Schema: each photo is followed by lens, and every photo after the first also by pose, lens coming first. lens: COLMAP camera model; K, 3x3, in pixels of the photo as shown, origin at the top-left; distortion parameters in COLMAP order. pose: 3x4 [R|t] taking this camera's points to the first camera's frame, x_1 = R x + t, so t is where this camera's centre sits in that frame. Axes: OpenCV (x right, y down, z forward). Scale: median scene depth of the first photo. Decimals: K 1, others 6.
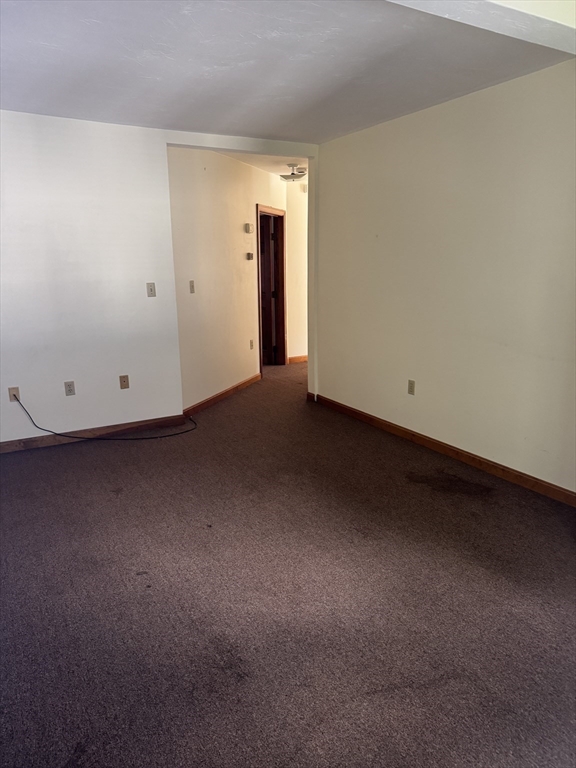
lens RADIAL K [[552.0, 0, 288.0], [0, 552.0, 384.0], [0, 0, 1]] dist [0.025539, 0.000249]
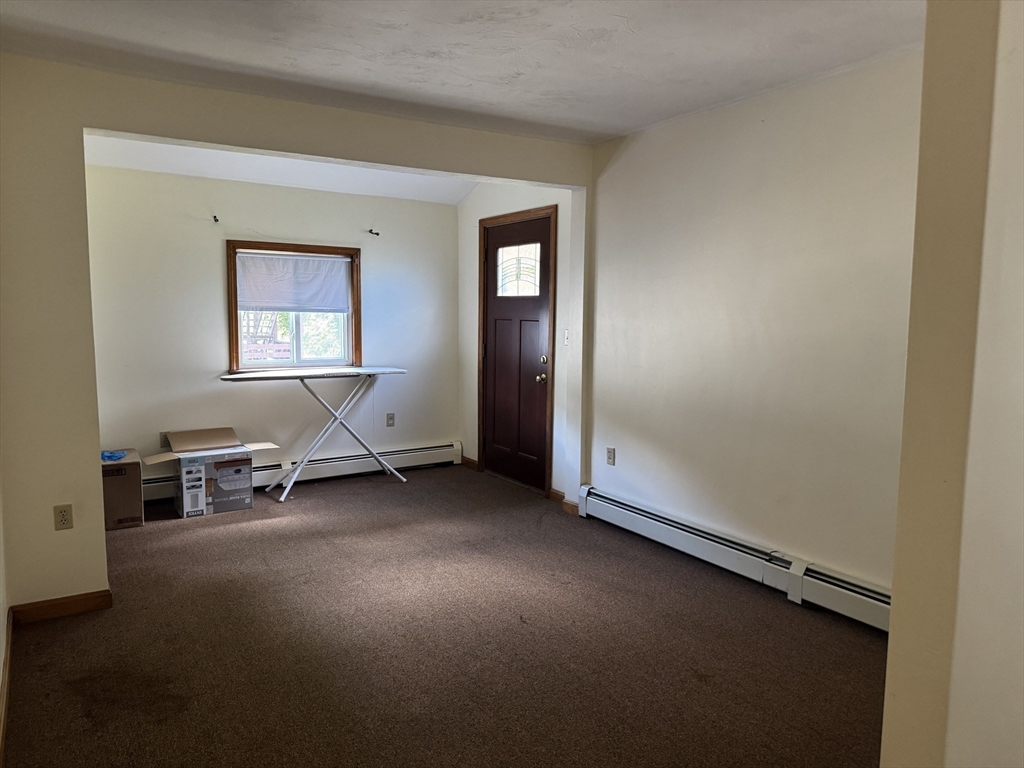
lens RADIAL K [[736.0, 0, 512.0], [0, 736.0, 384.0], [0, 0, 1]] dist [0.025539, 0.000249]
pose [[-0.998946, 0.008958, -0.045021, -0.069101], [-0.005697, 0.948997, 0.315234, -0.364872], [0.045549, 0.315159, -0.947945, 1.671127]]
